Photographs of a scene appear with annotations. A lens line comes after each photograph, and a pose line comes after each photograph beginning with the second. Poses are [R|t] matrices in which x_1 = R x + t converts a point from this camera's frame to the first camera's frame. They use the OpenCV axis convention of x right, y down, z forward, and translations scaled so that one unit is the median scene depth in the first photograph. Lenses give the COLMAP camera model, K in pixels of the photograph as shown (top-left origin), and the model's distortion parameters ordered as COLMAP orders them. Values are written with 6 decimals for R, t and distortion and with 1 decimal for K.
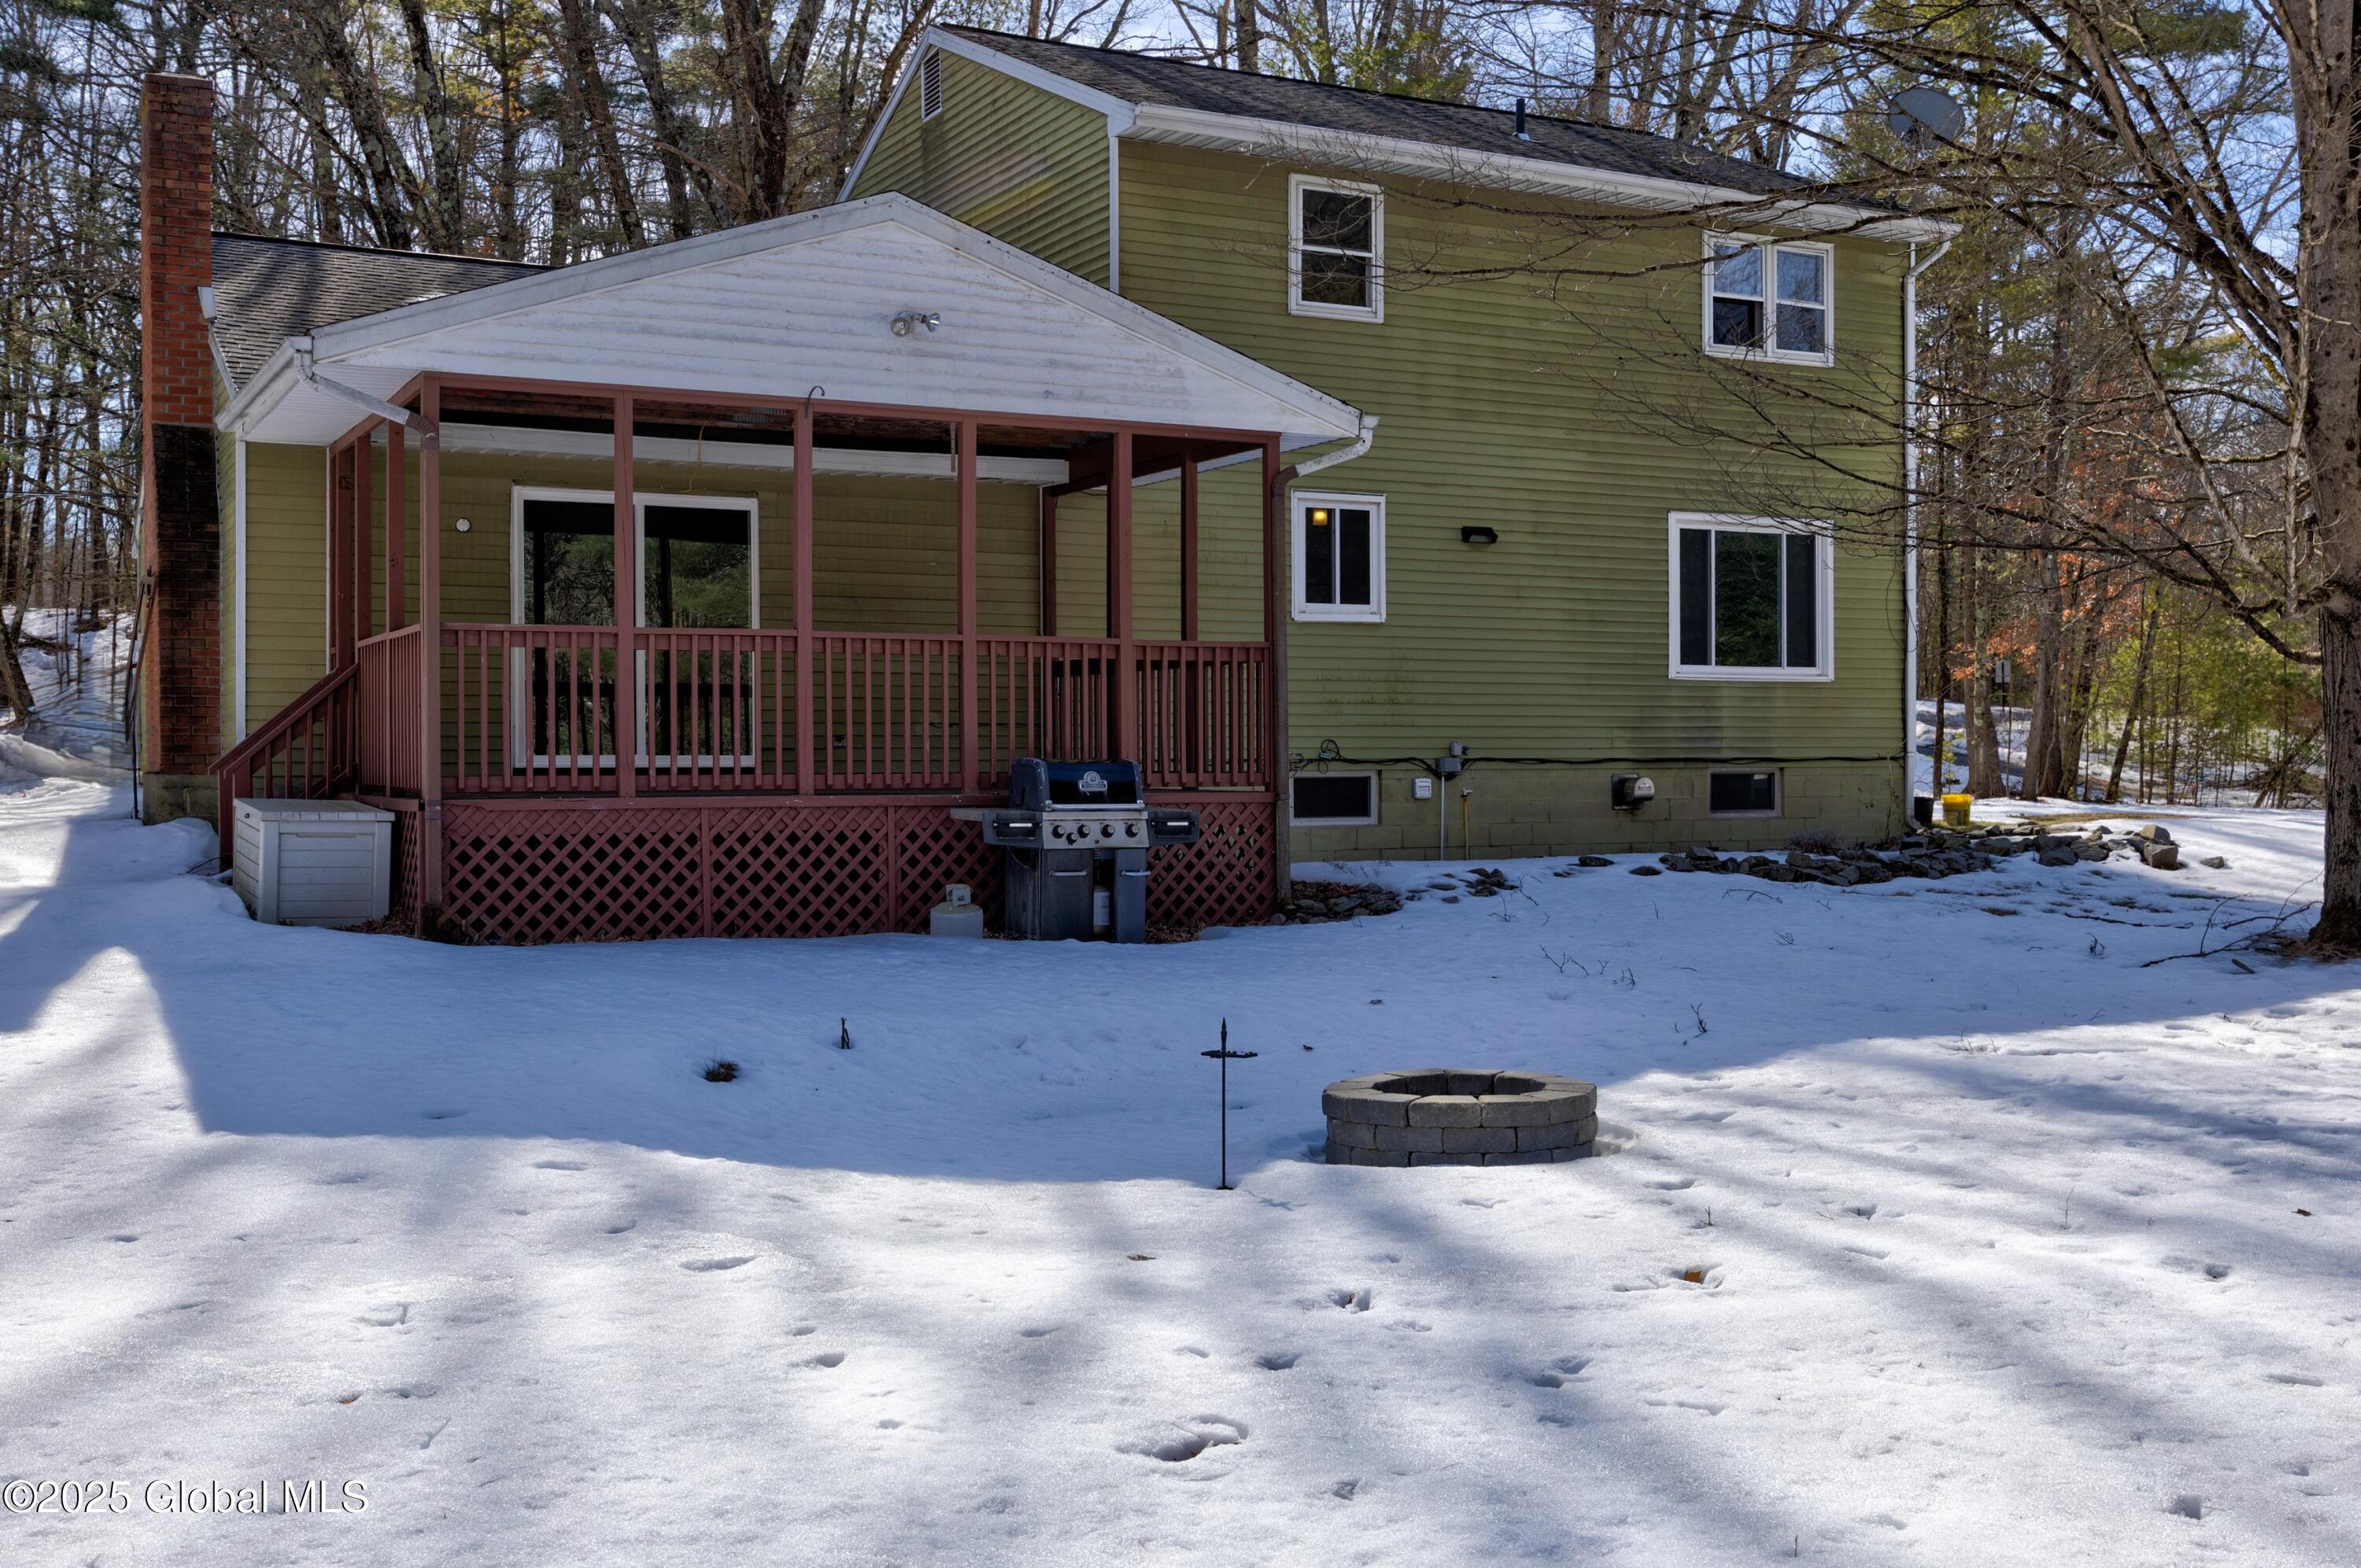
lens RADIAL K [[1943.2, 0, 1180.5], [0, 1943.2, 784.0], [0, 0, 1]] dist [-0.001596, -0.003948]
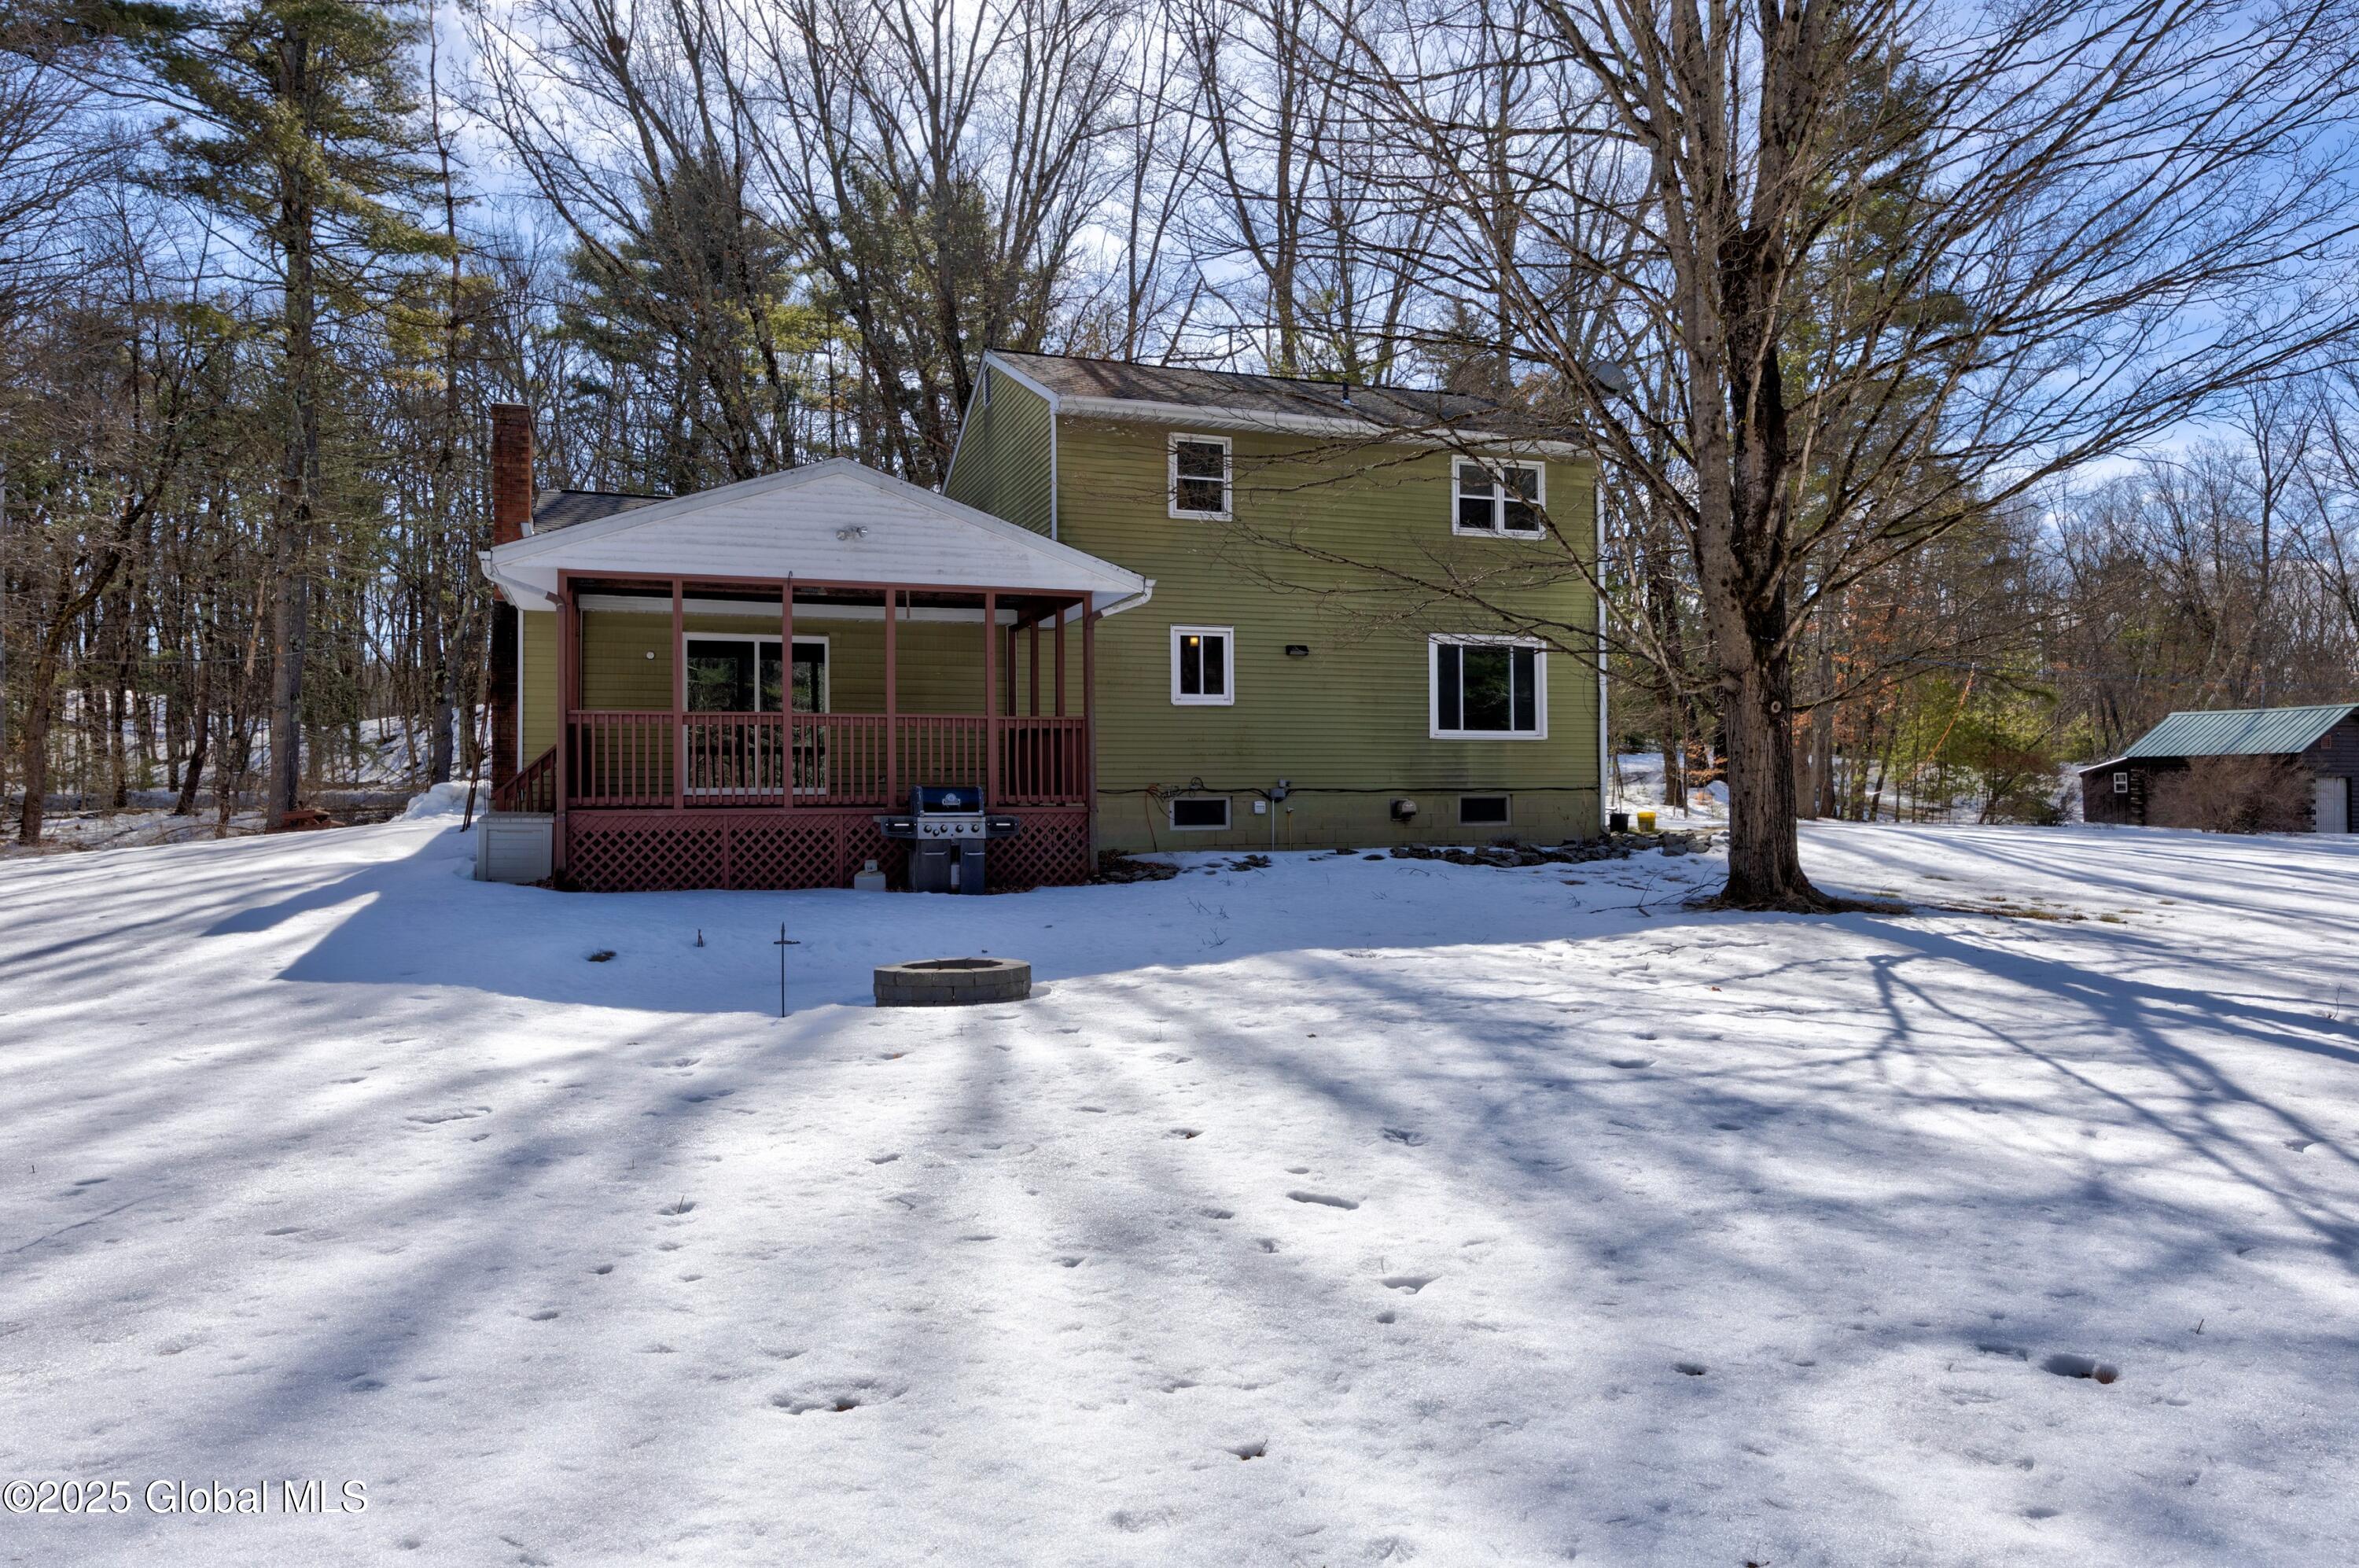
lens RADIAL K [[1240.2, 0, 1179.5], [0, 1240.2, 784.0], [0, 0, 1]] dist [0.002490, 0.000420]
pose [[0.992823, -0.005127, -0.119481, 0.203010], [0.002241, 0.999703, -0.024276, 0.008610], [0.119570, 0.023834, 0.992540, -0.035329]]
